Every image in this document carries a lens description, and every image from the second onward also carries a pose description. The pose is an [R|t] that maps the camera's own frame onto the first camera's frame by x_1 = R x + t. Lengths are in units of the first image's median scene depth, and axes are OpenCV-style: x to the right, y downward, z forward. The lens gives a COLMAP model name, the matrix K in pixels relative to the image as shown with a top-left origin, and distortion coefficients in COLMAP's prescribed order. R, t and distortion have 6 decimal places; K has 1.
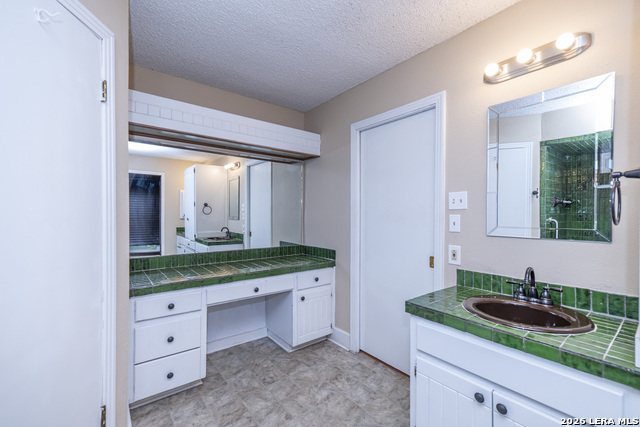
lens RADIAL K [[274.5, 0, 319.4], [0, 274.5, 215.3], [0, 0, 1]] dist [0.003632, 0.000216]
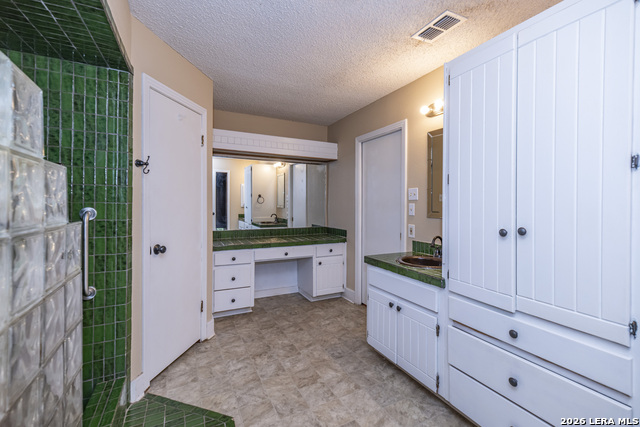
lens RADIAL K [[274.1, 0, 320.7], [0, 274.1, 201.0], [0, 0, 1]] dist [0.001419, 0.000168]
pose [[0.981862, -0.004166, -0.189551, 0.217281], [0.001905, 0.999925, -0.012110, 0.000647], [0.189587, 0.011529, 0.981796, -0.396310]]
